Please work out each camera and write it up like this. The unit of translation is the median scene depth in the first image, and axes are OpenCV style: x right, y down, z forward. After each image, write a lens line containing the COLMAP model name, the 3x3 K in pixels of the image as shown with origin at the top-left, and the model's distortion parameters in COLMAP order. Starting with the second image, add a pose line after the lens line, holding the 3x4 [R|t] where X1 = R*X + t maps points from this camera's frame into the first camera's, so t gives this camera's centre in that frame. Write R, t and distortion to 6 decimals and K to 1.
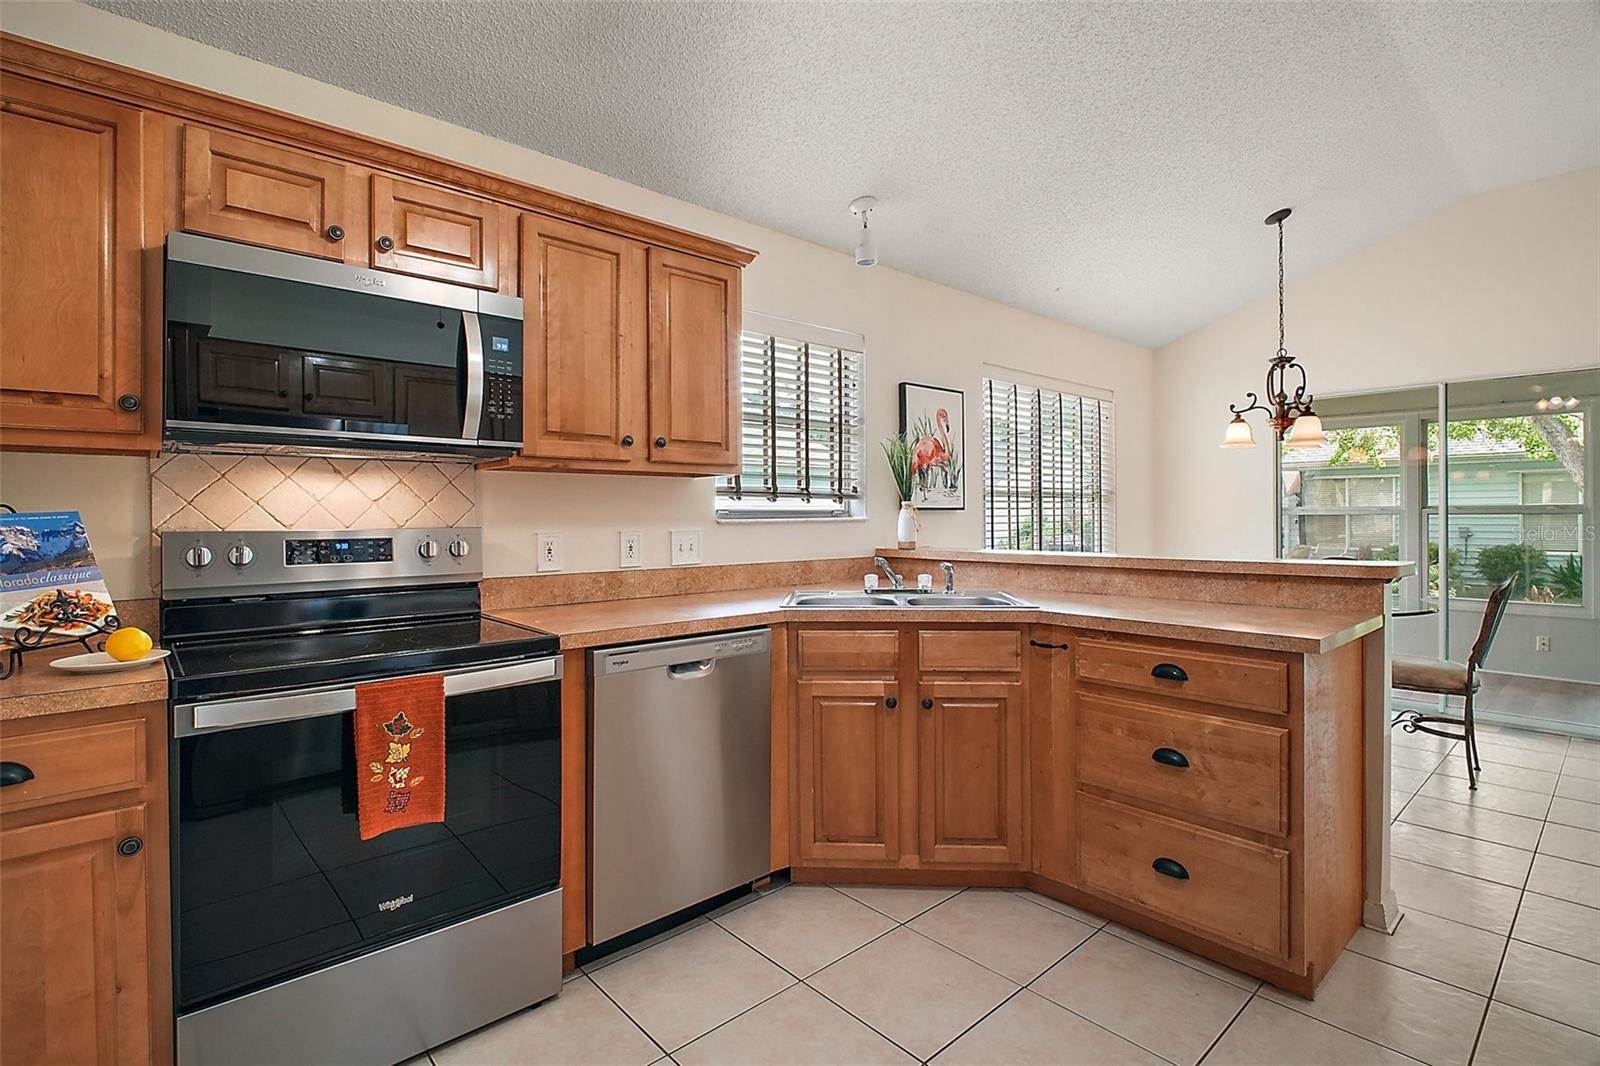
lens RADIAL K [[749.6, 0, 781.2], [0, 749.6, 511.5], [0, 0, 1]] dist [0.001158, -0.004972]
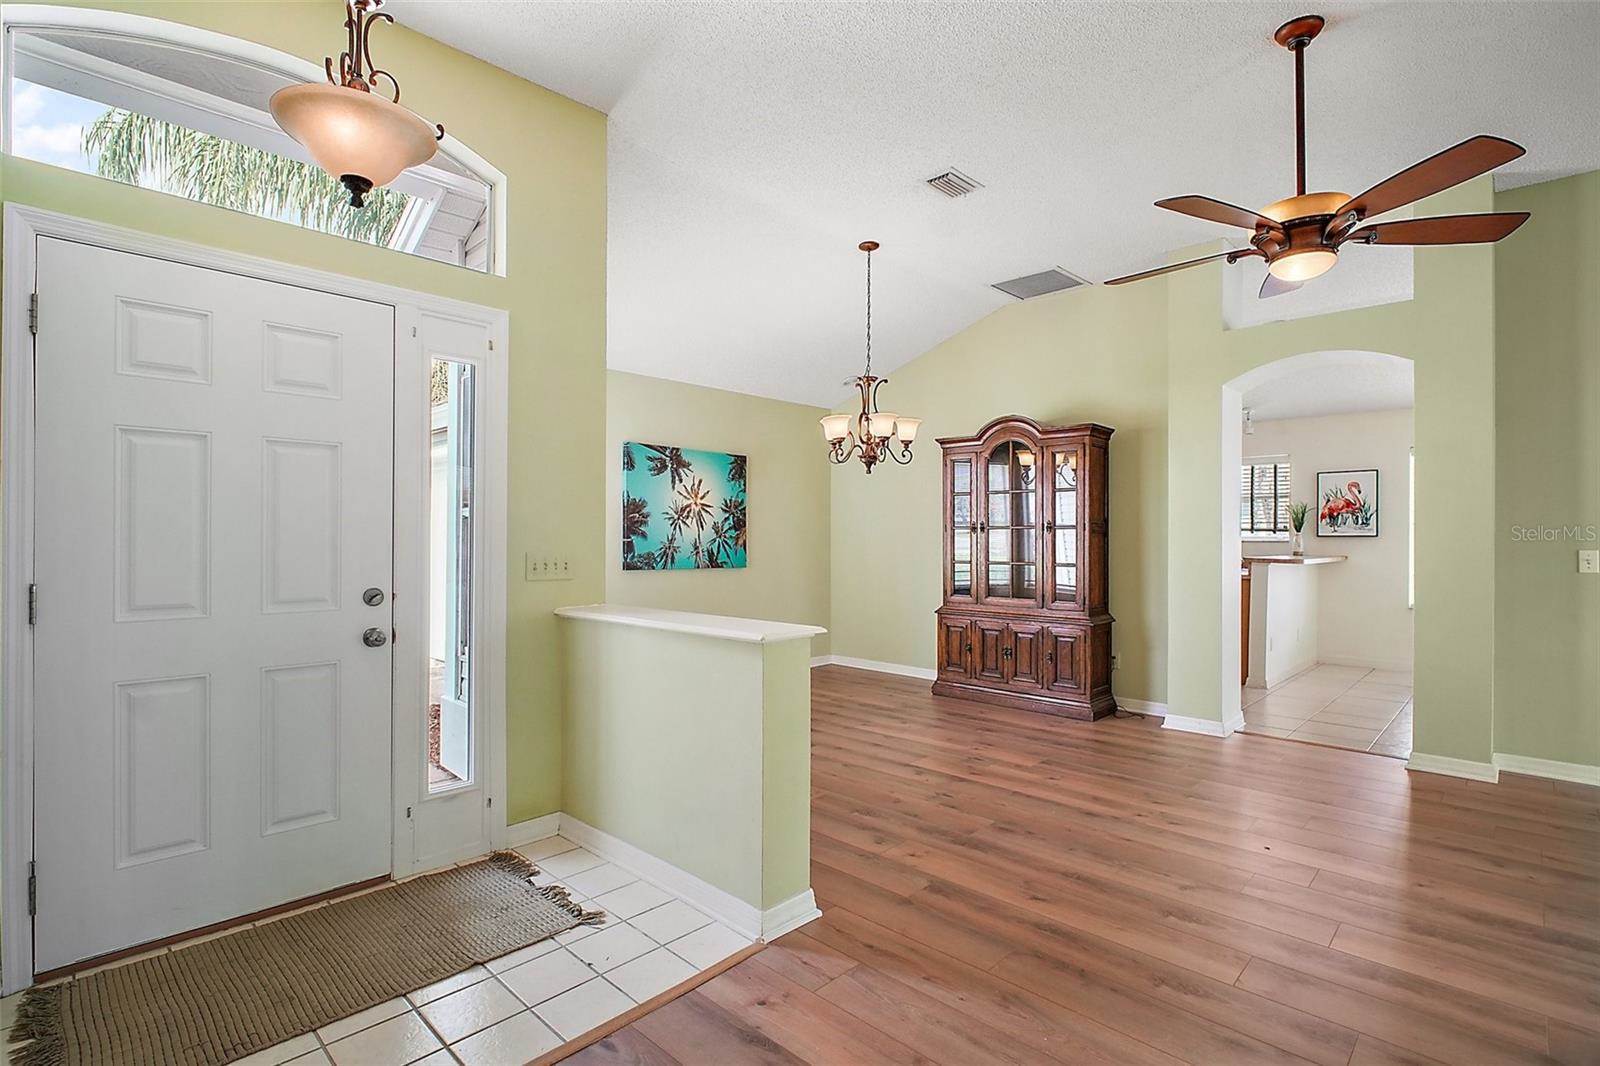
lens RADIAL K [[749.6, 0, 817.3], [0, 749.6, 534.2], [0, 0, 1]] dist [0.001158, -0.004972]
pose [[0.101742, -0.002569, -0.994808, 2.948906], [-0.002294, 0.999993, -0.002817, -0.000096], [0.994808, 0.002568, 0.101735, -0.771188]]
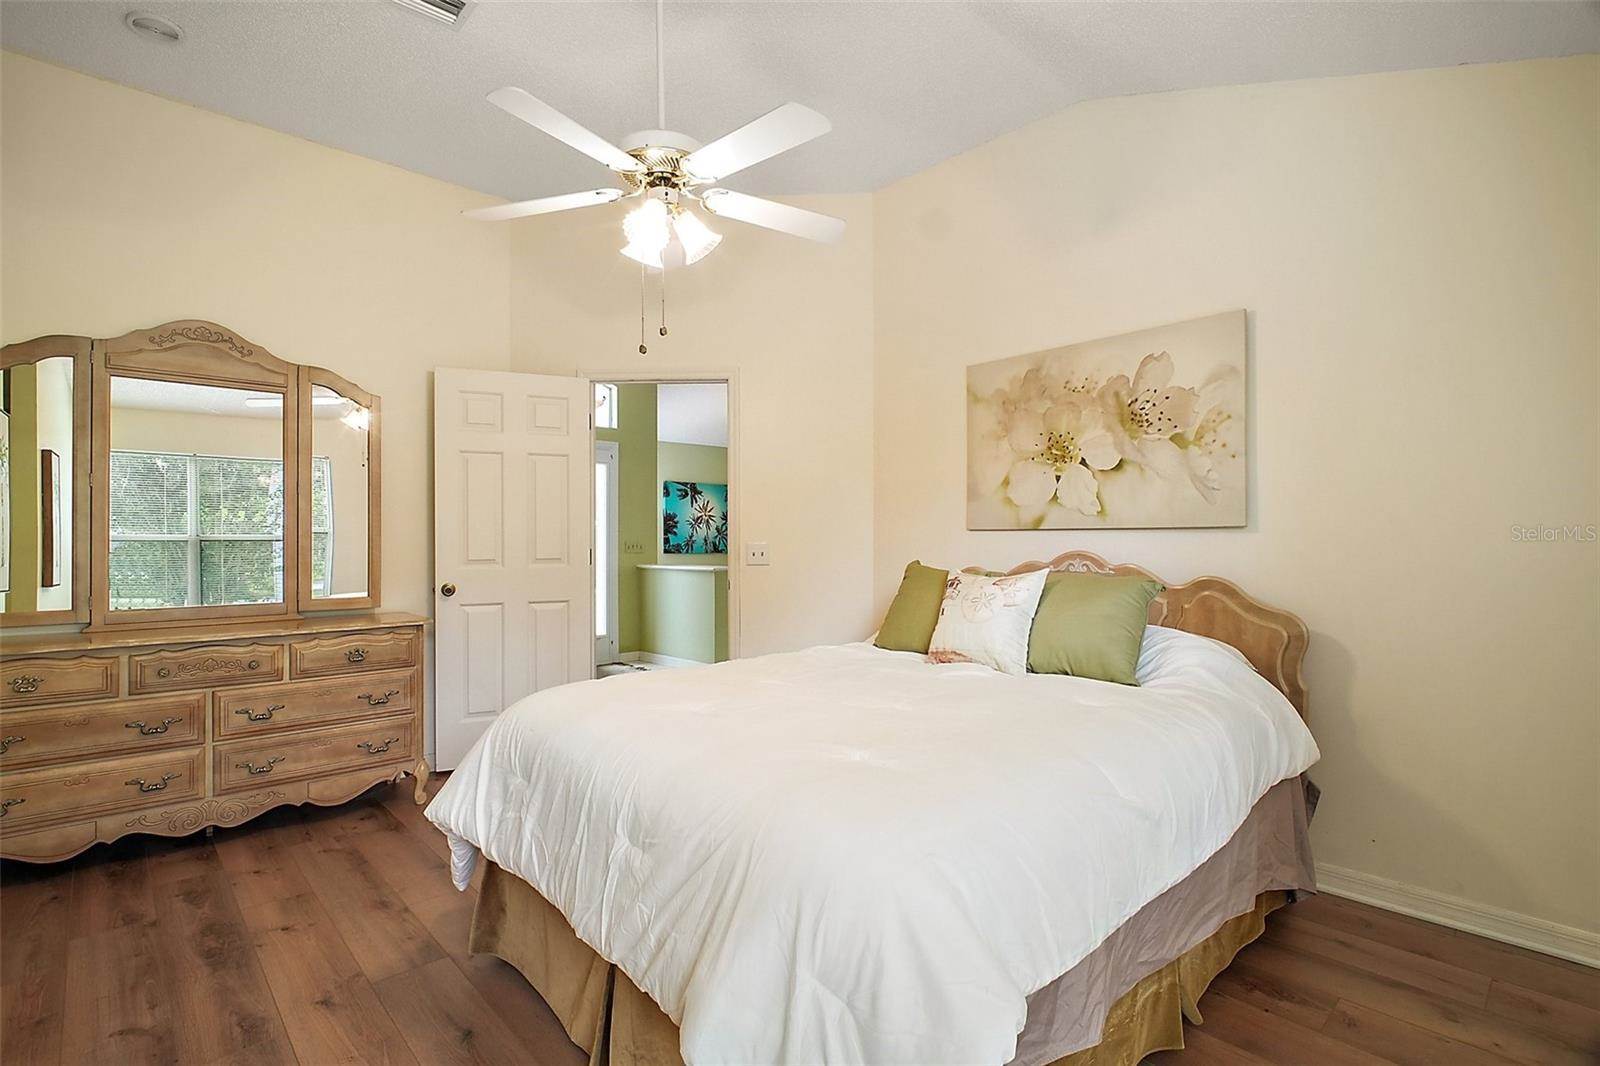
lens RADIAL K [[749.6, 0, 803.8], [0, 749.6, 527.2], [0, 0, 1]] dist [0.001158, -0.004972]
pose [[0.036983, -0.007897, -0.999285, 4.614271], [0.002121, 0.999967, -0.007824, -0.003656], [0.999314, -0.001830, 0.036998, -0.531876]]
